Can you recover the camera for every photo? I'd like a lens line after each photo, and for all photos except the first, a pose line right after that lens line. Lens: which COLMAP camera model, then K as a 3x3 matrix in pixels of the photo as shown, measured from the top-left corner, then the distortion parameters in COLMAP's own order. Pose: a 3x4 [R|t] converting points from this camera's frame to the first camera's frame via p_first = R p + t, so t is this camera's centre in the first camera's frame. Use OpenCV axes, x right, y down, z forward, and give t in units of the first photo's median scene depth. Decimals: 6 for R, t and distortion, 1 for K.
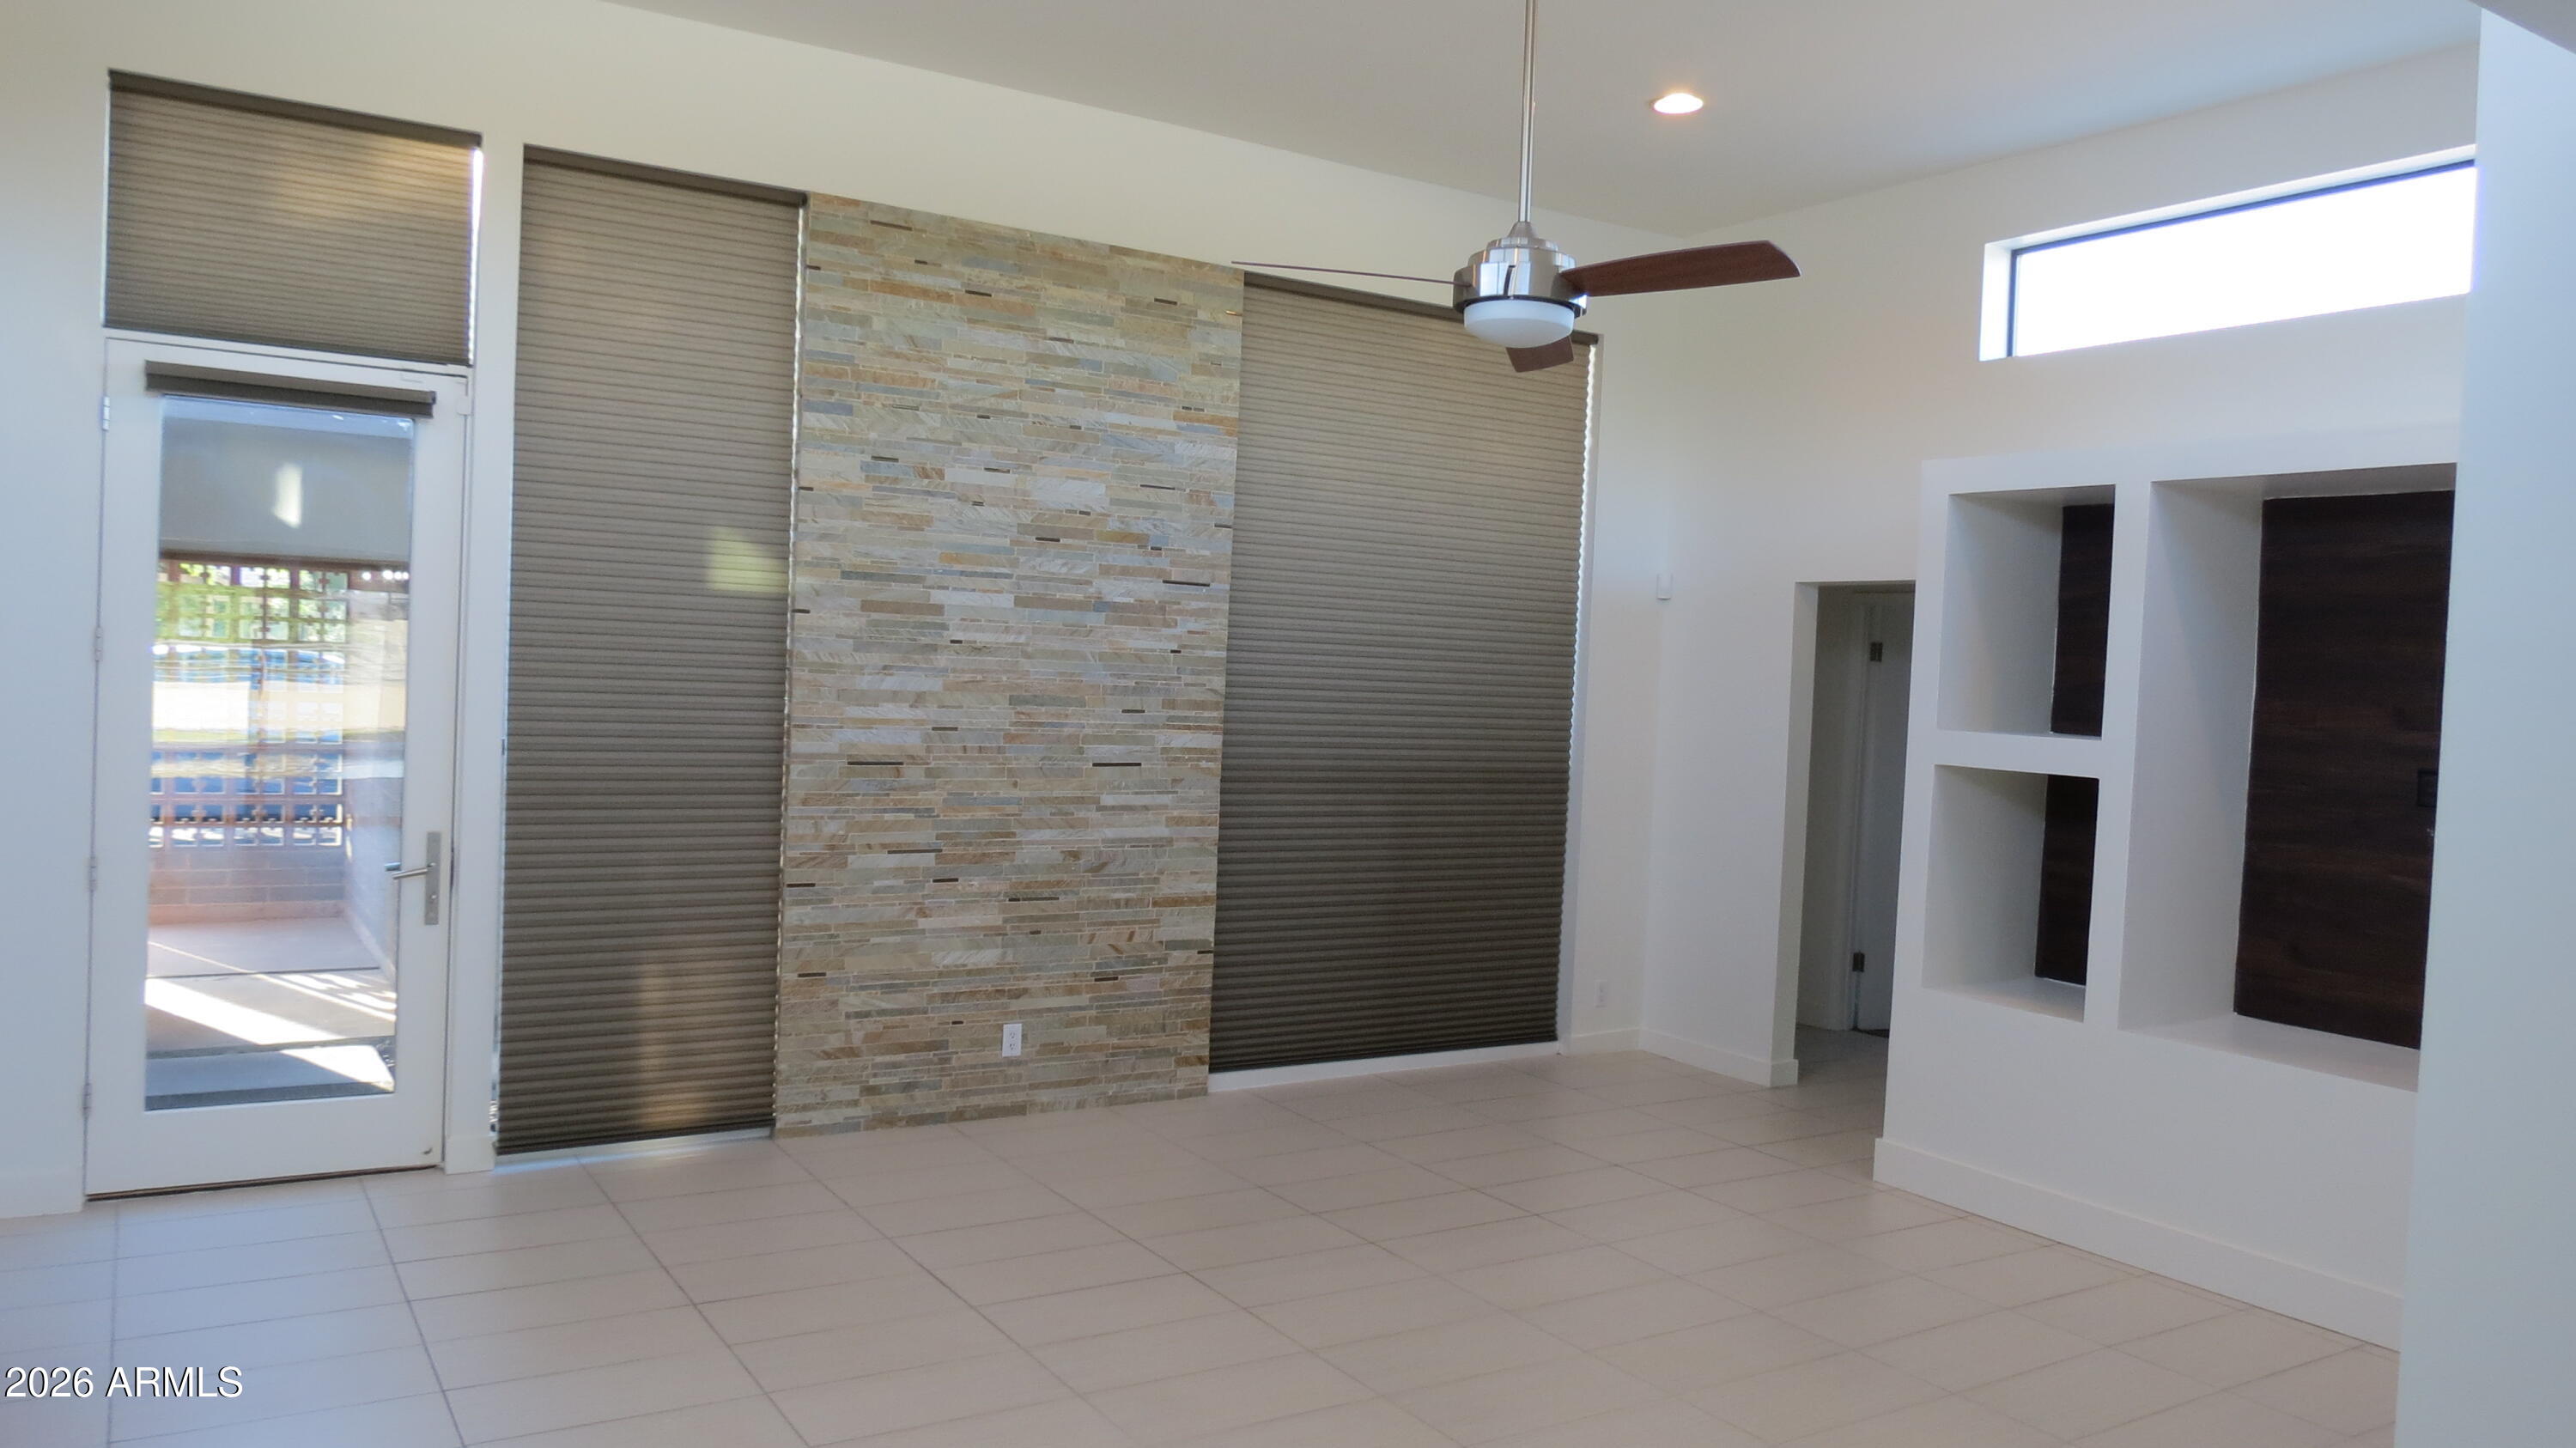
lens RADIAL K [[1826.9, 0, 1293.9], [0, 1826.9, 732.3], [0, 0, 1]] dist [-0.025082, 0.012173]
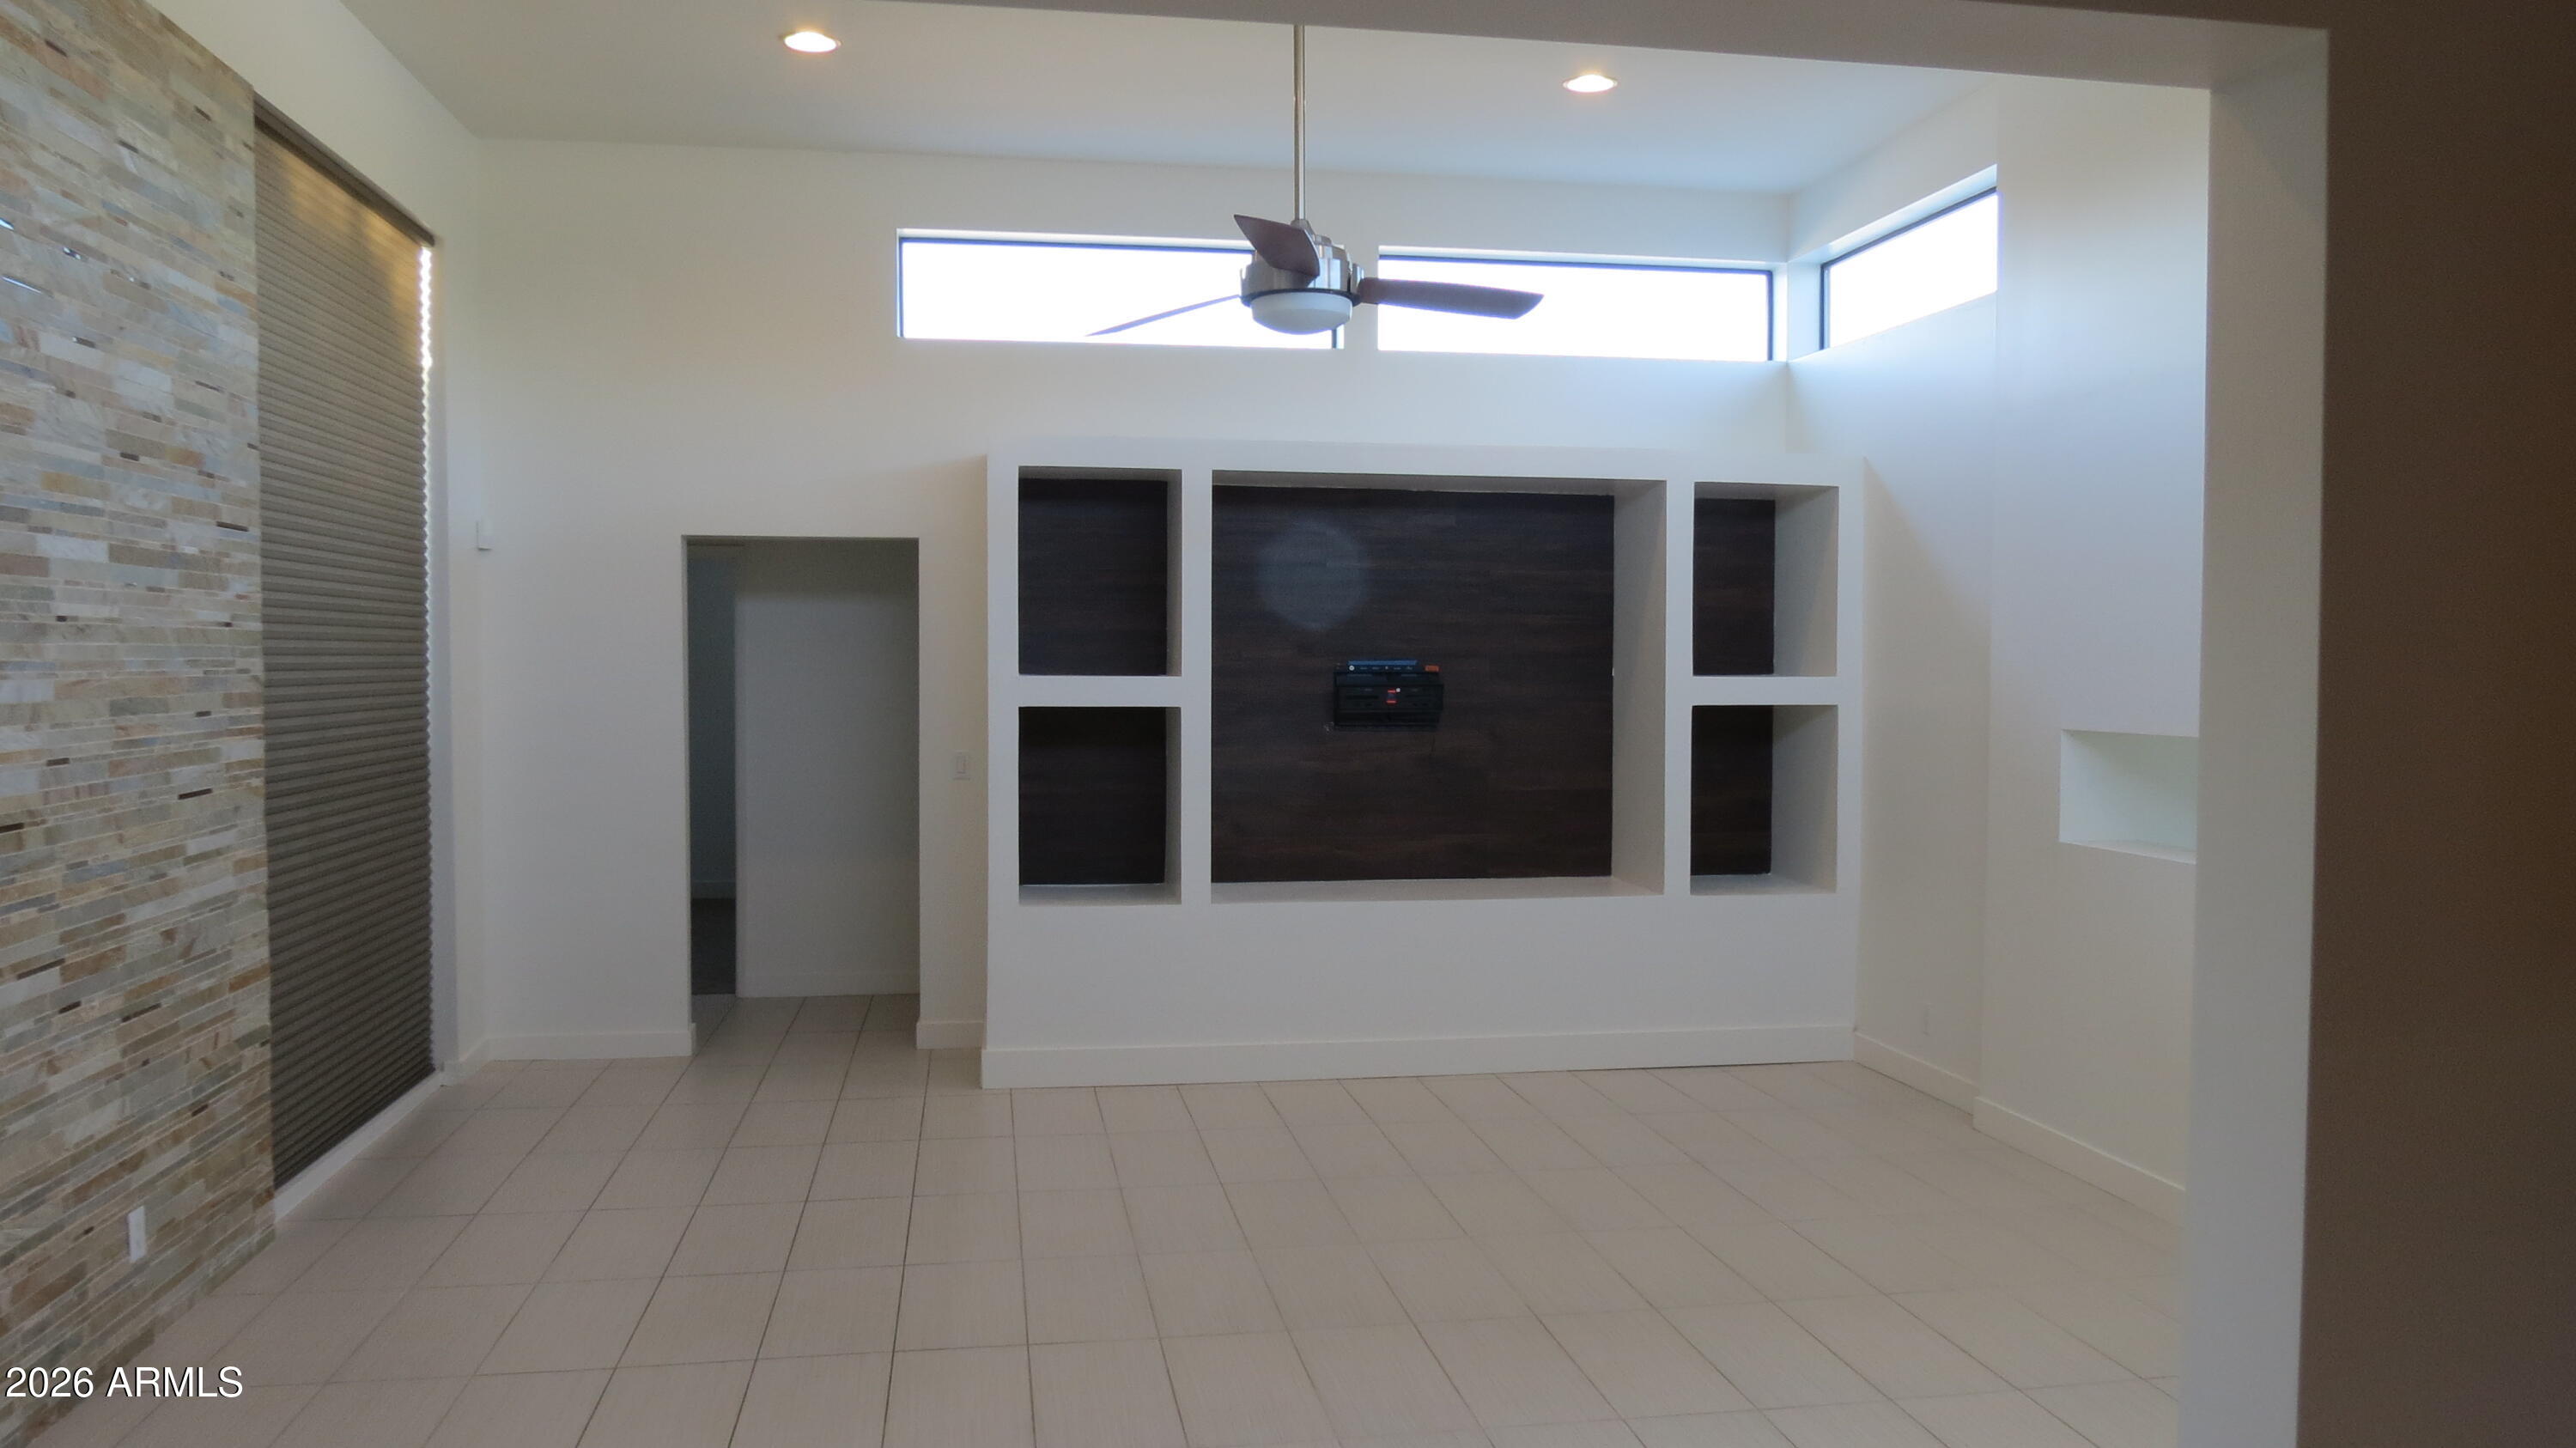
lens RADIAL K [[1826.9, 0, 1293.9], [0, 1826.9, 732.3], [0, 0, 1]] dist [-0.025082, 0.012173]
pose [[0.387443, -0.080148, 0.918403, -0.579676], [0.045000, 0.996670, 0.067994, -0.033956], [-0.920795, 0.014984, 0.389760, 0.378362]]
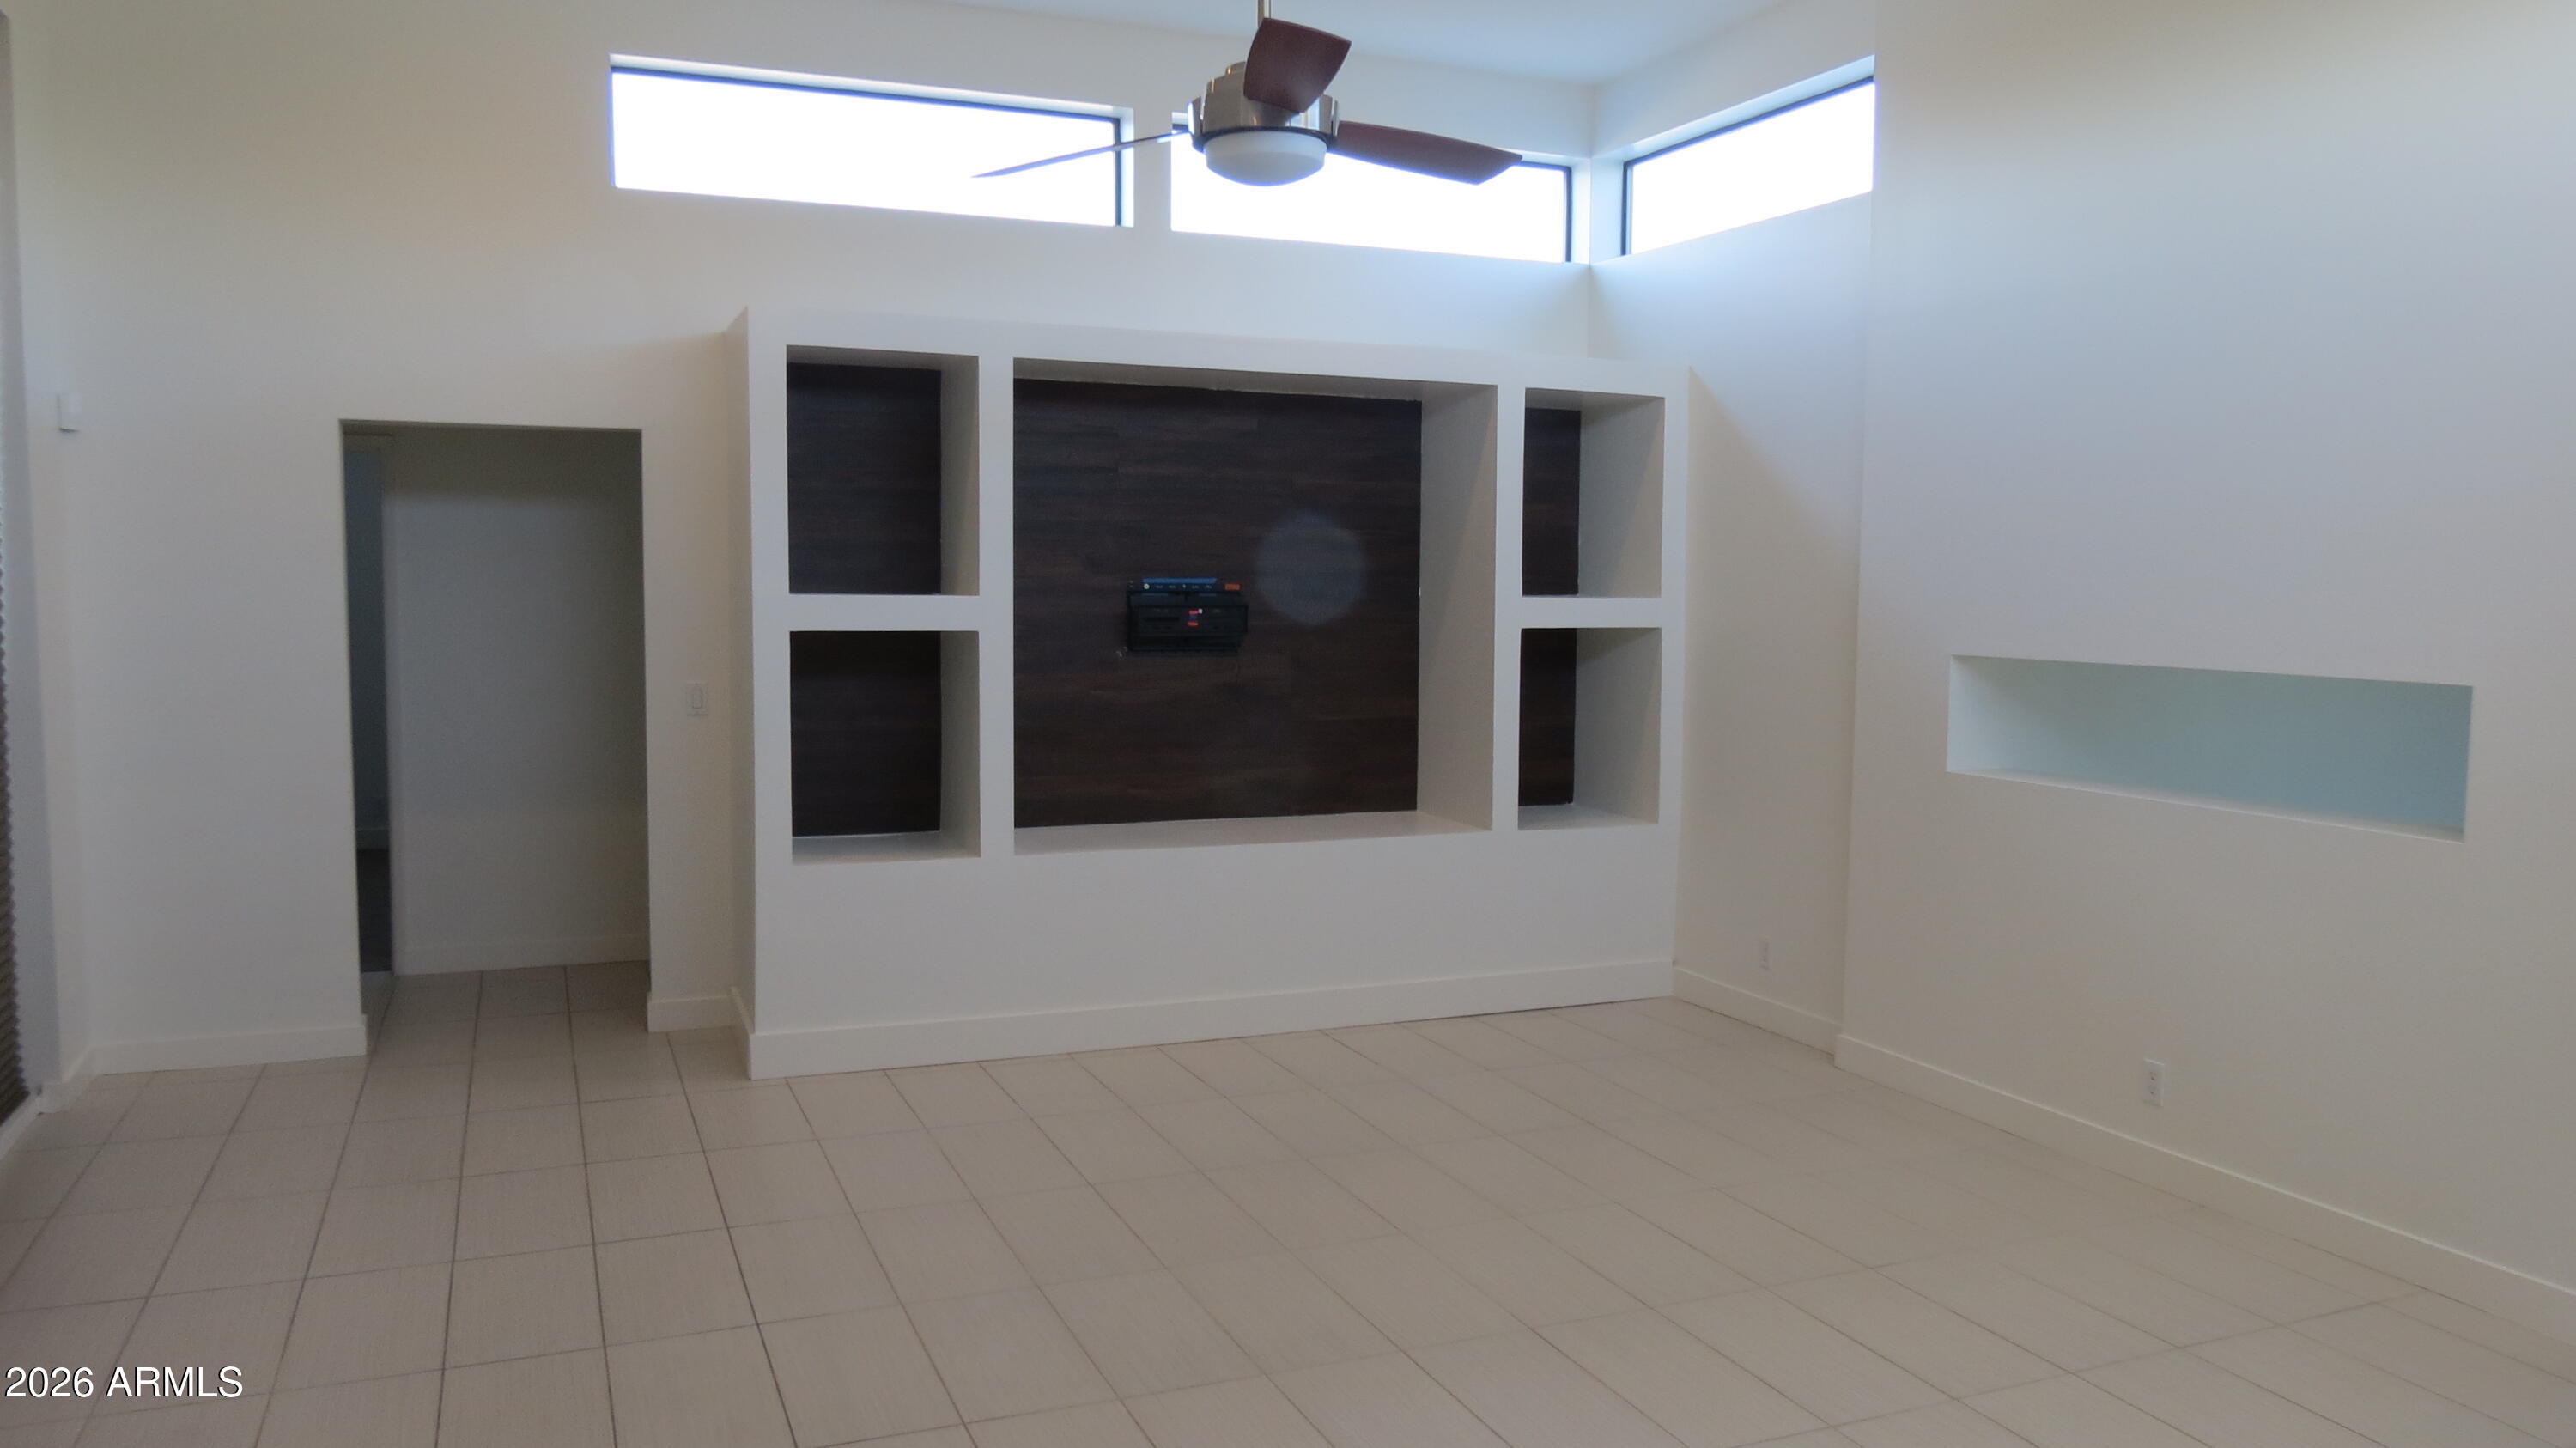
lens RADIAL K [[1826.9, 0, 1293.9], [0, 1826.9, 732.3], [0, 0, 1]] dist [-0.025082, 0.012173]
pose [[0.168162, -0.125628, 0.977721, -0.509624], [0.031281, 0.992027, 0.122085, -0.036123], [-0.985263, 0.010054, 0.170751, 0.539959]]
